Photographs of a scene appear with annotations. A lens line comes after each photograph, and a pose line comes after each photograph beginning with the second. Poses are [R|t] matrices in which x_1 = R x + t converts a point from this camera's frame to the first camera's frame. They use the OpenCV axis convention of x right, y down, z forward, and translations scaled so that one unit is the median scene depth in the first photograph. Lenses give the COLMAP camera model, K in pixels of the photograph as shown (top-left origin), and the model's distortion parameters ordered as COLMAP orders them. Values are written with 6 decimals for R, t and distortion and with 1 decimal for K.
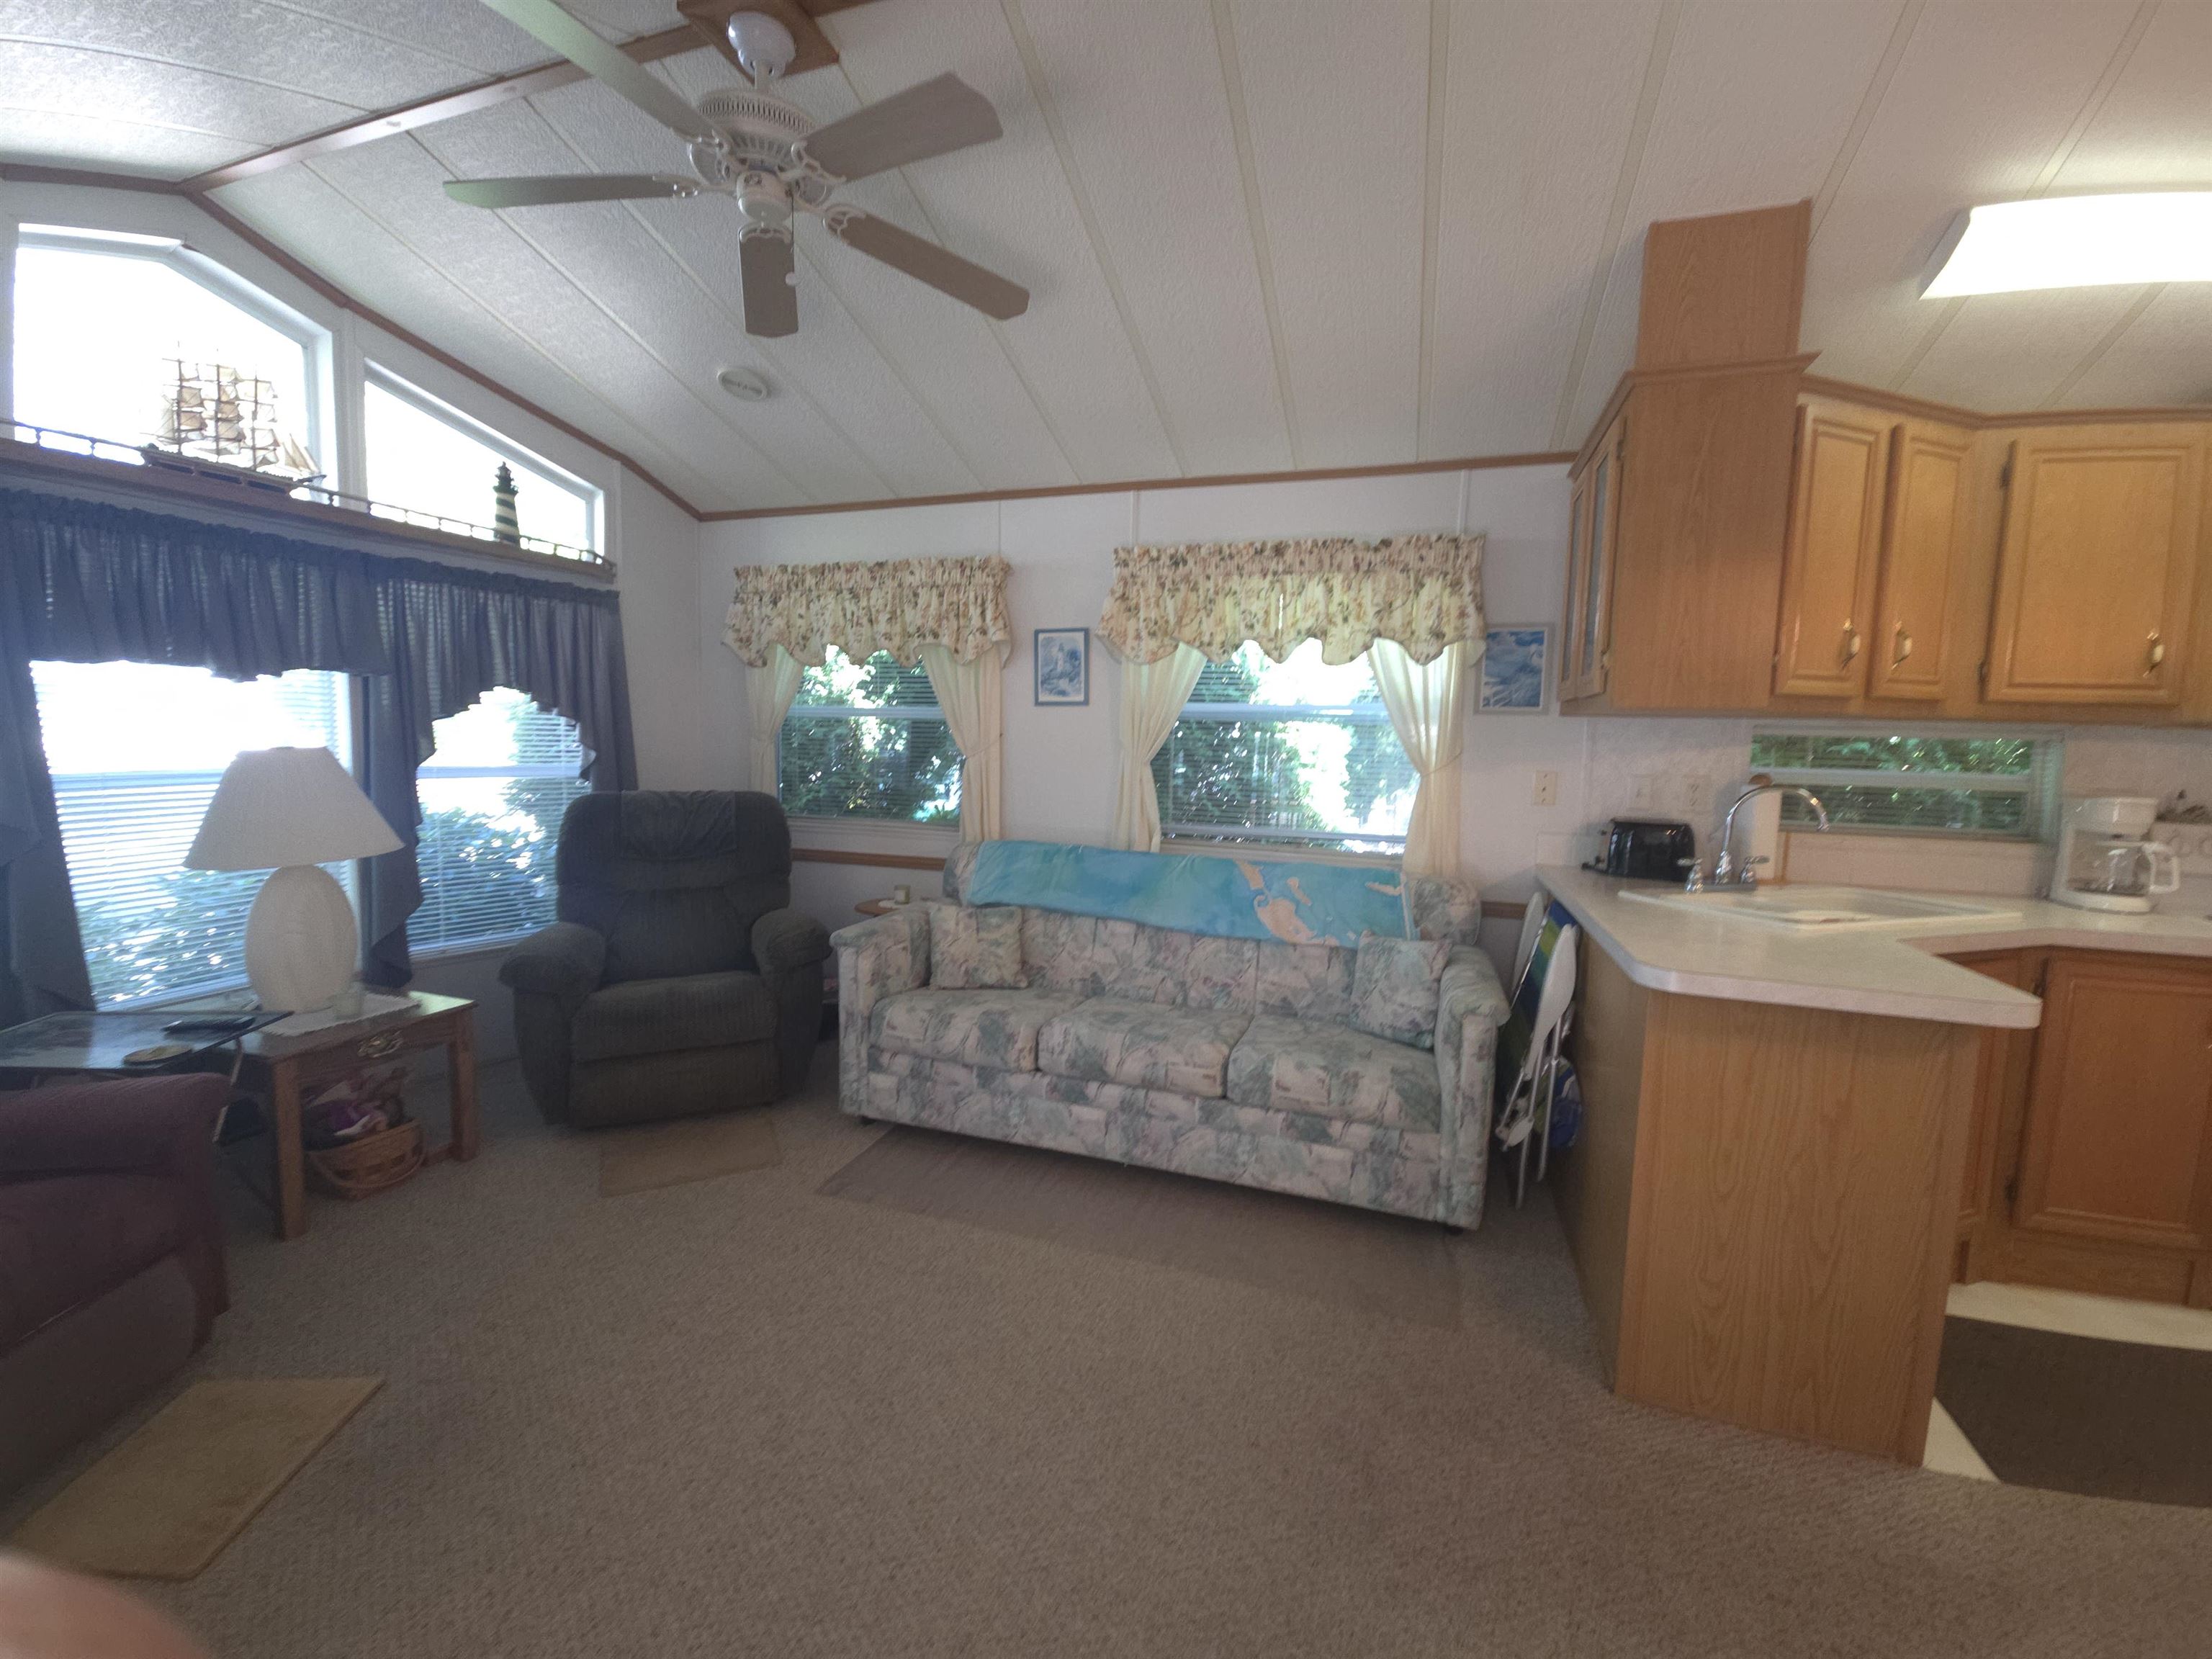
lens RADIAL K [[900.2, 0, 1104.8], [0, 900.2, 823.6], [0, 0, 1]] dist [0.004877, -0.000180]
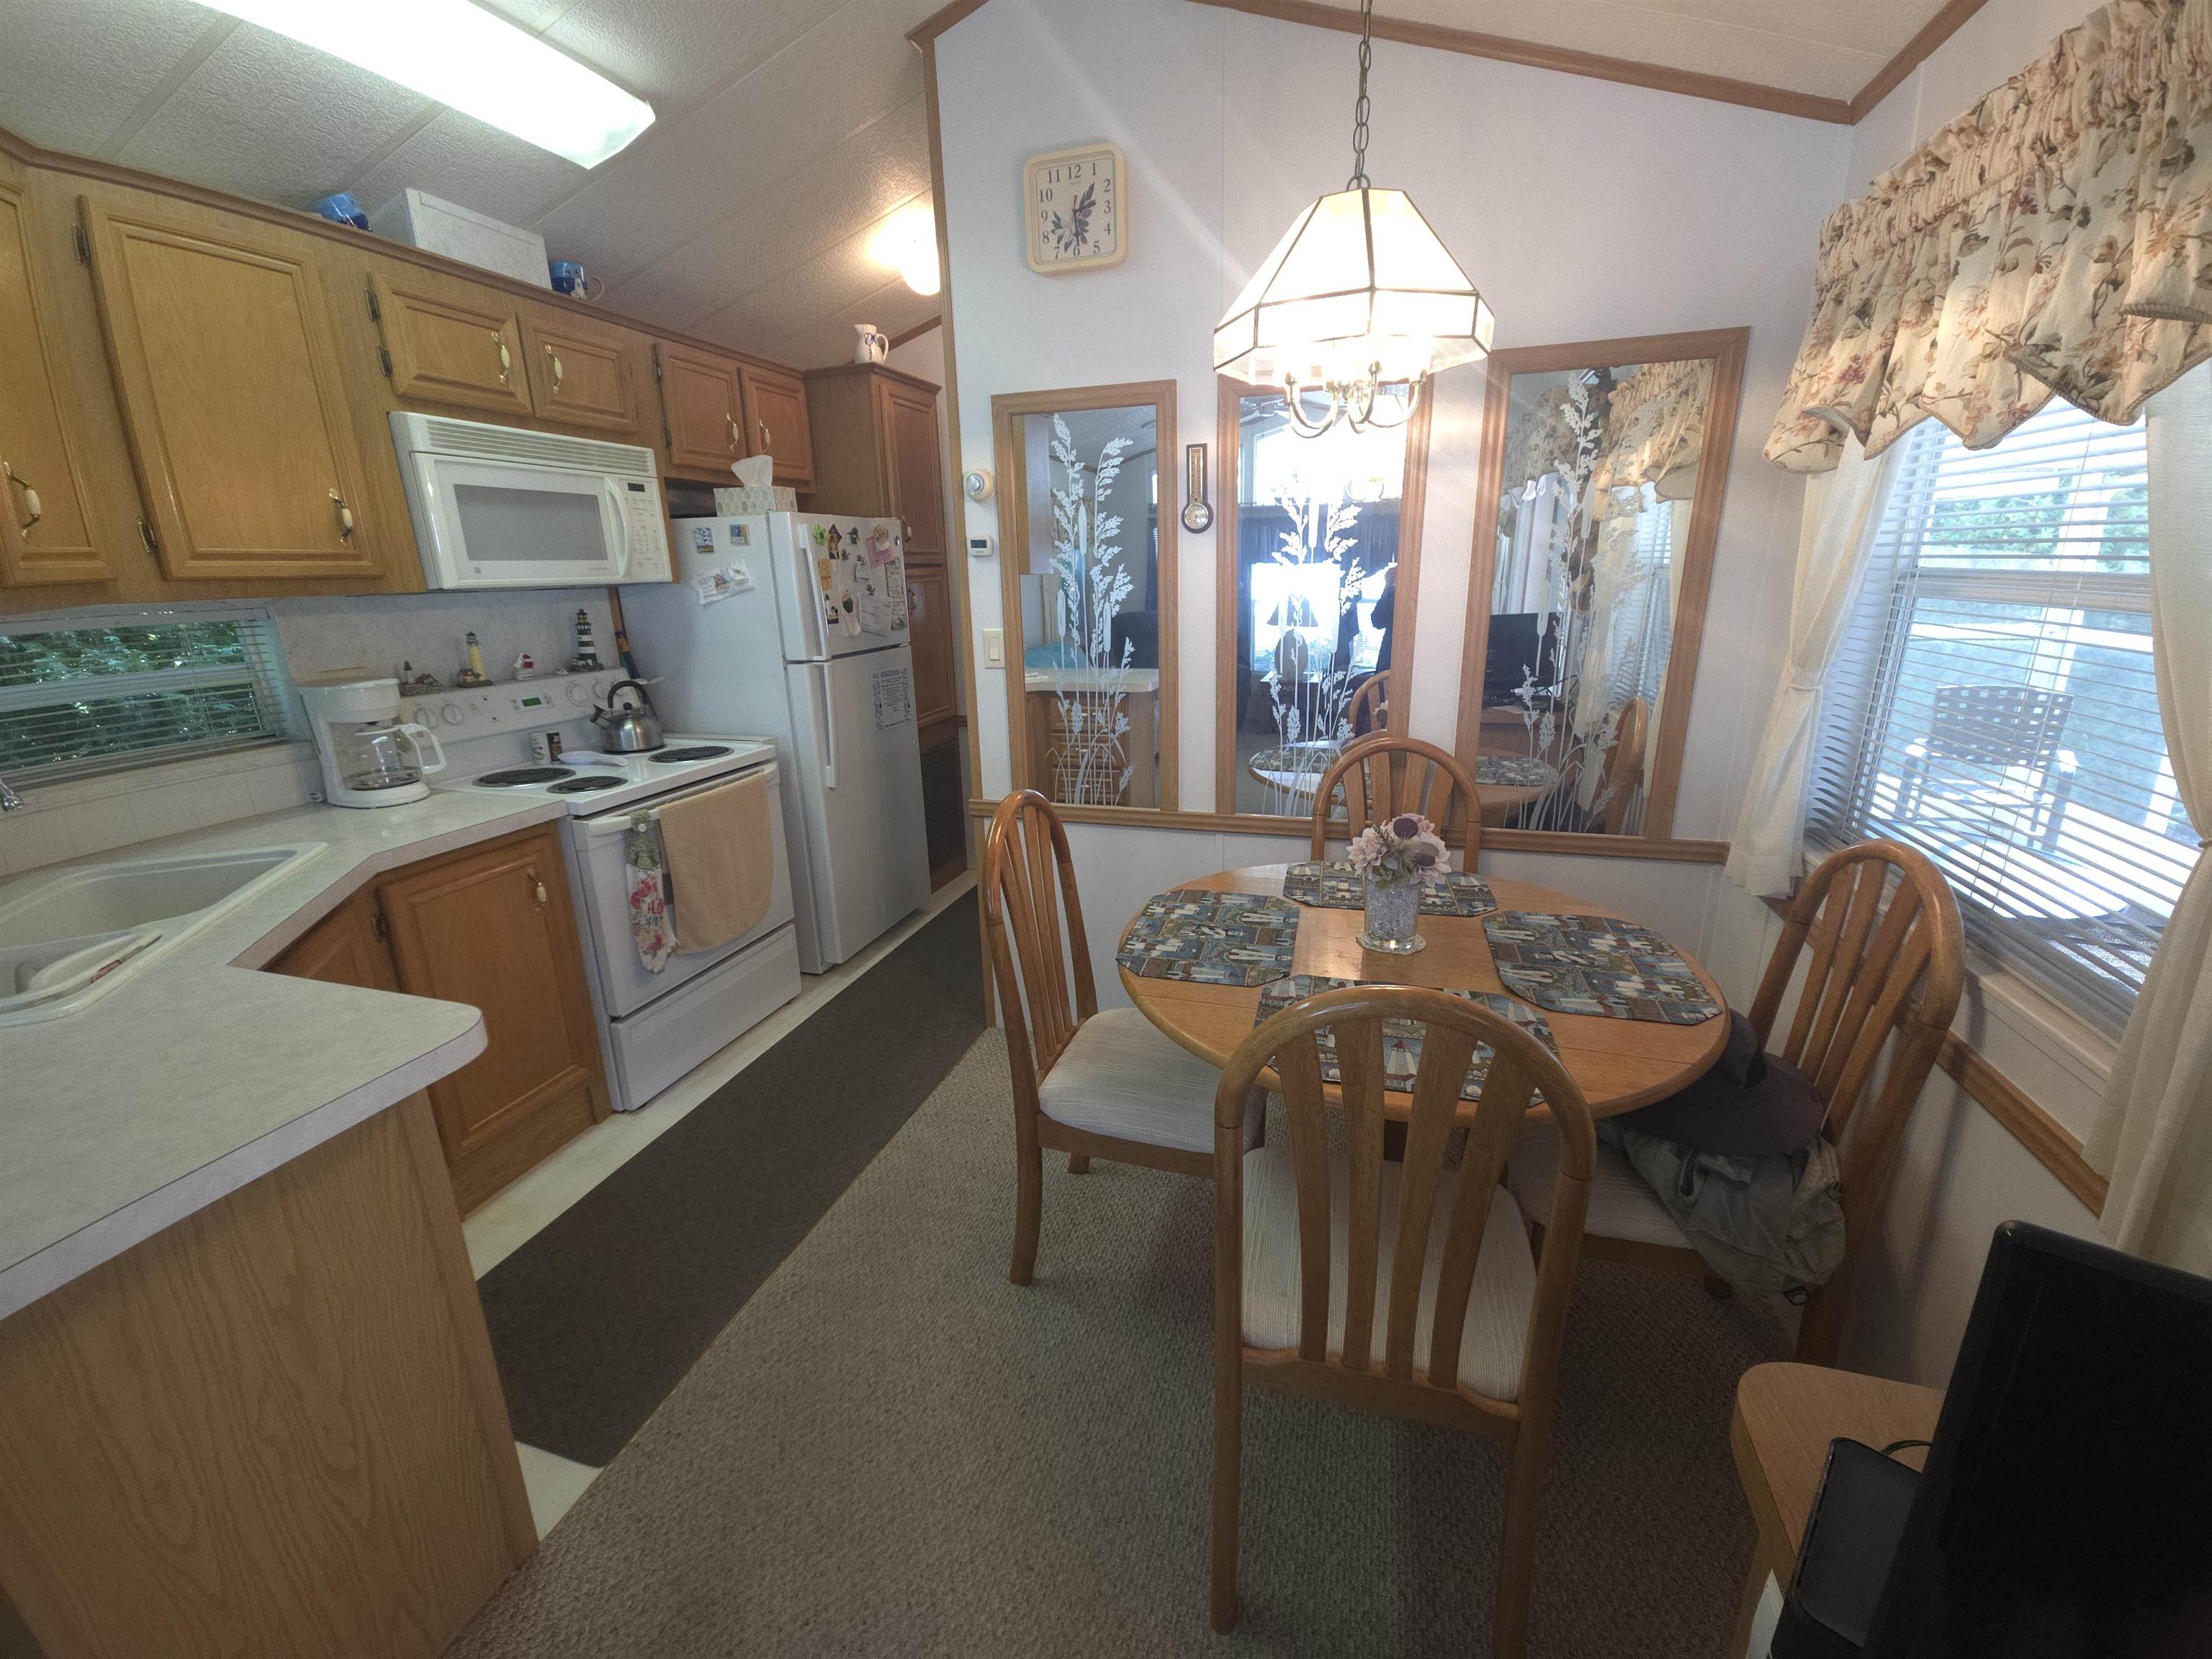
lens RADIAL K [[900.2, 0, 1104.8], [0, 900.2, 823.6], [0, 0, 1]] dist [0.004877, -0.000180]
pose [[-0.027451, -0.299485, 0.953706, 0.157424], [0.119559, 0.946233, 0.300580, -0.061858], [-0.992448, 0.122275, 0.009832, 0.214980]]
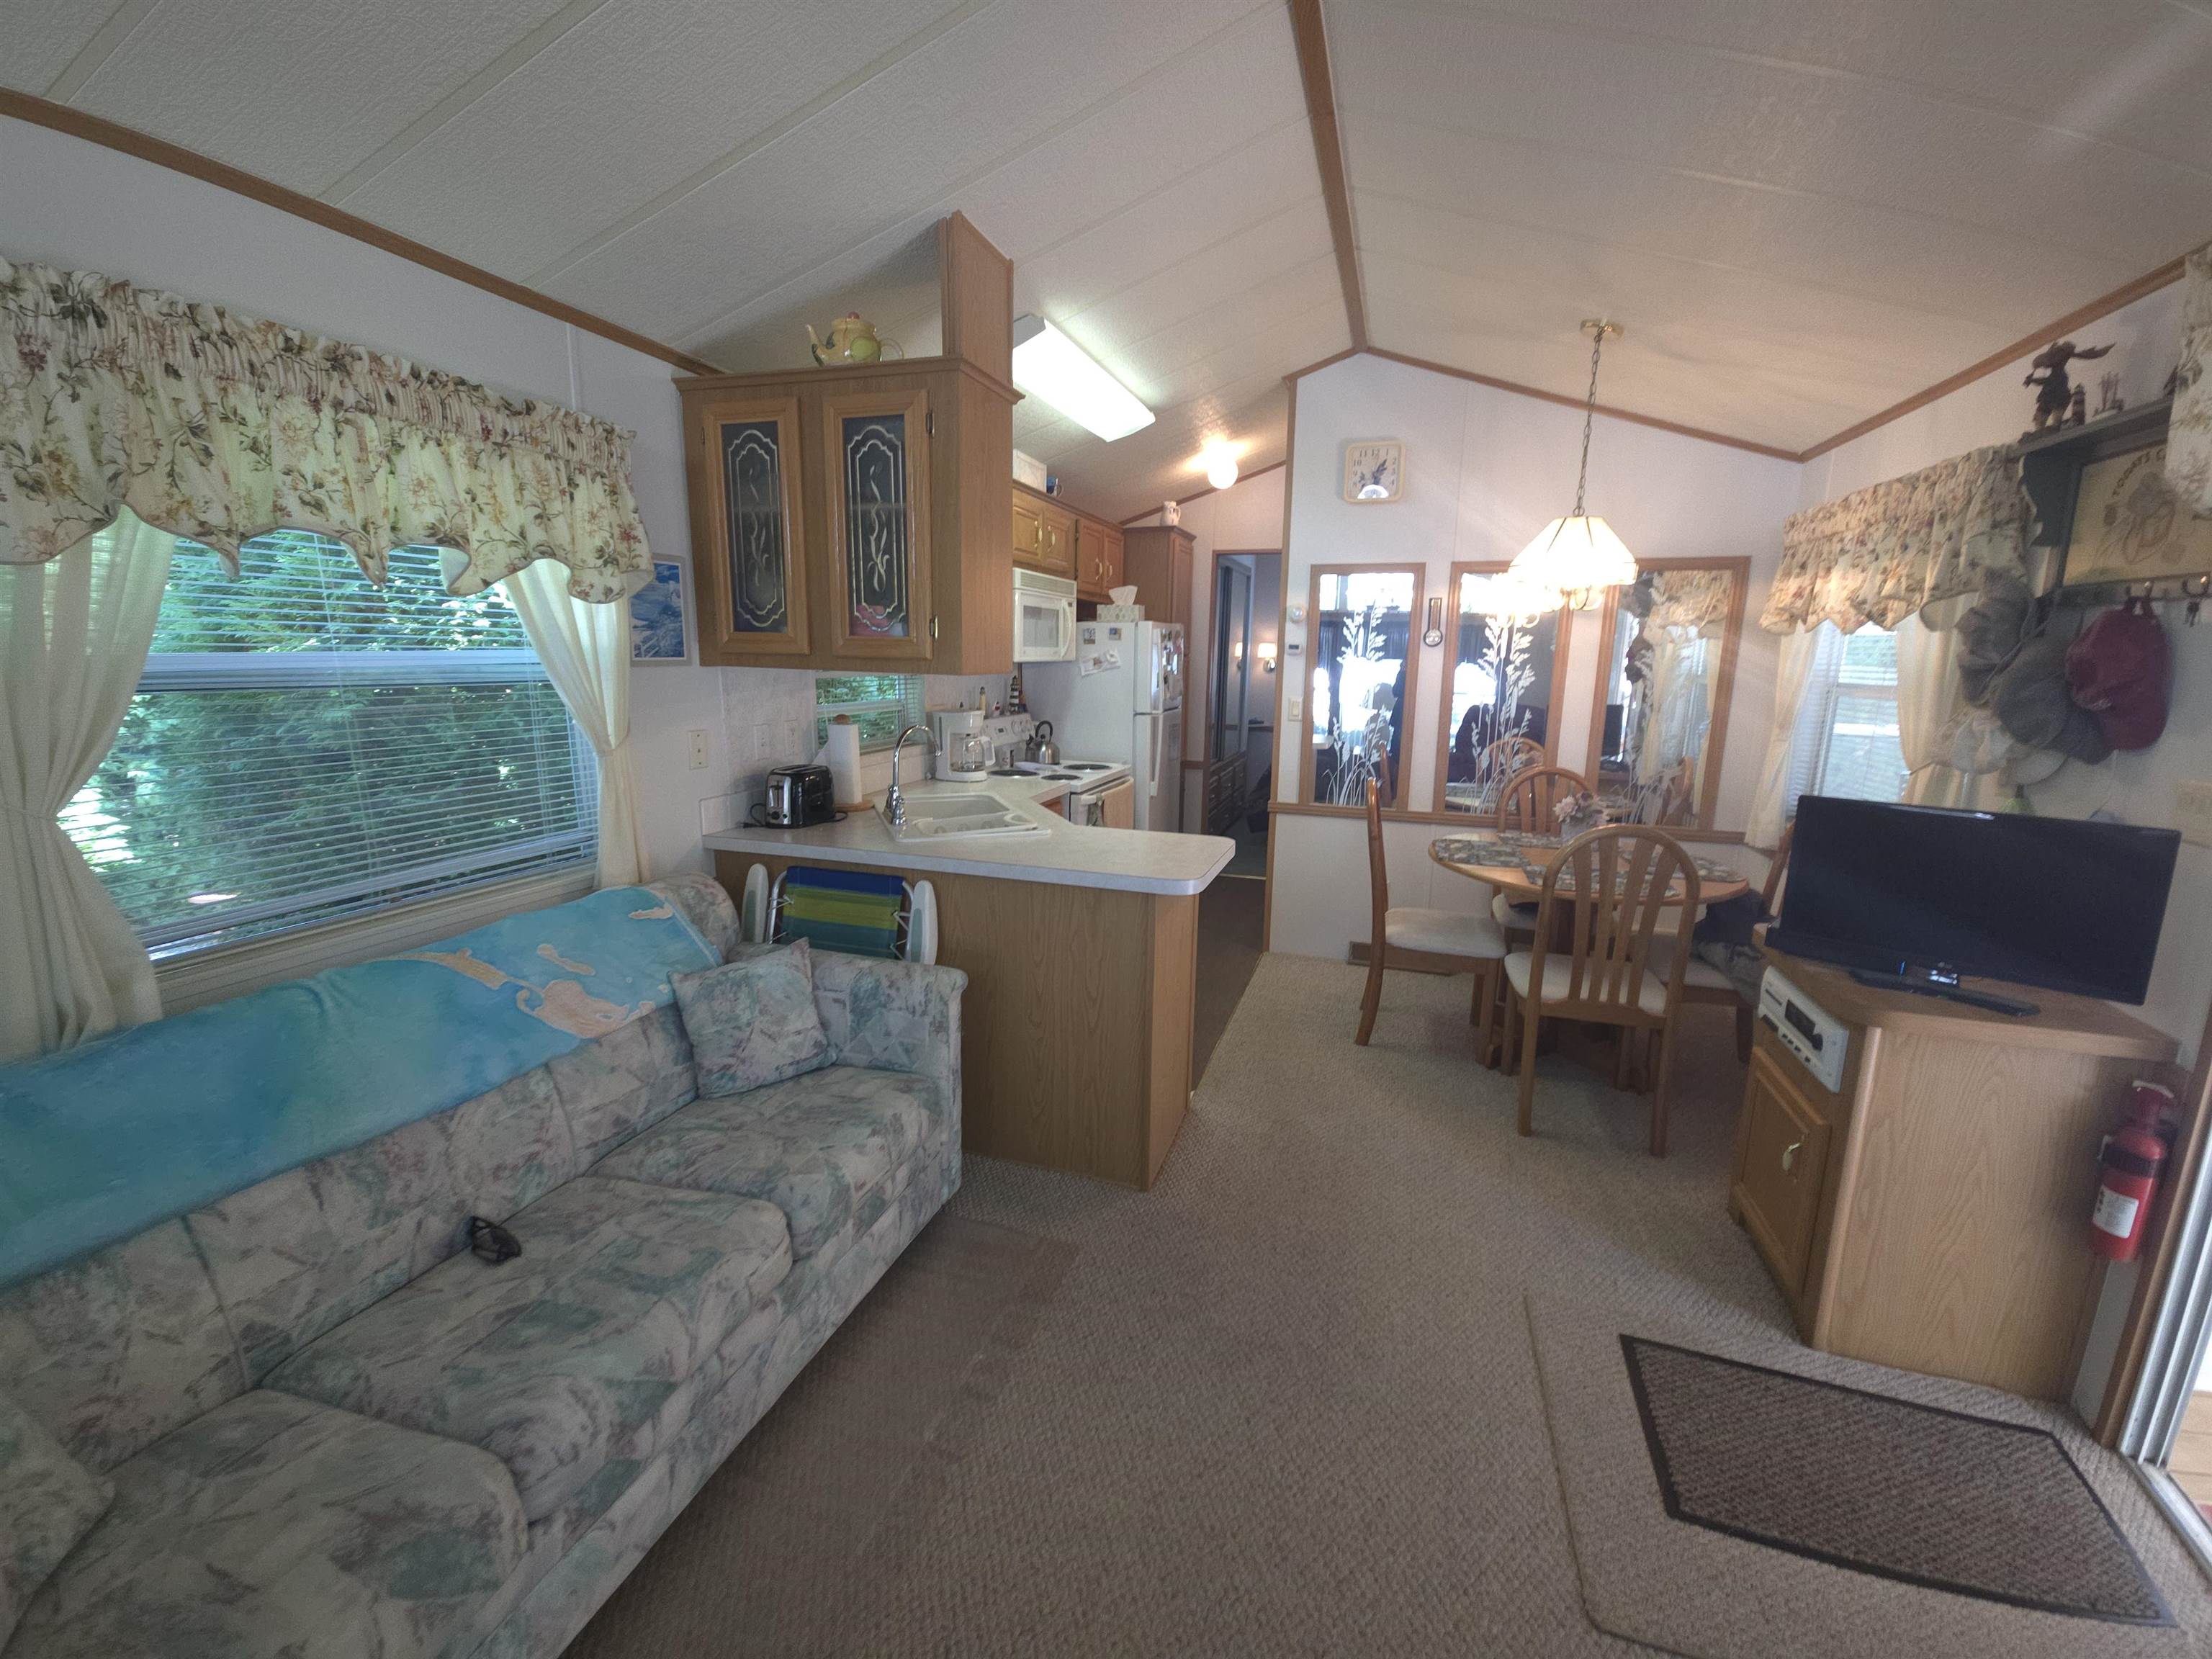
lens RADIAL K [[893.5, 0, 1106.3], [0, 893.5, 820.2], [0, 0, 1]] dist [0.016377, -0.009161]
pose [[-0.007583, -0.210906, 0.977477, -0.388903], [0.081450, 0.974127, 0.210815, -0.124984], [-0.996649, 0.081214, 0.009791, 0.605192]]
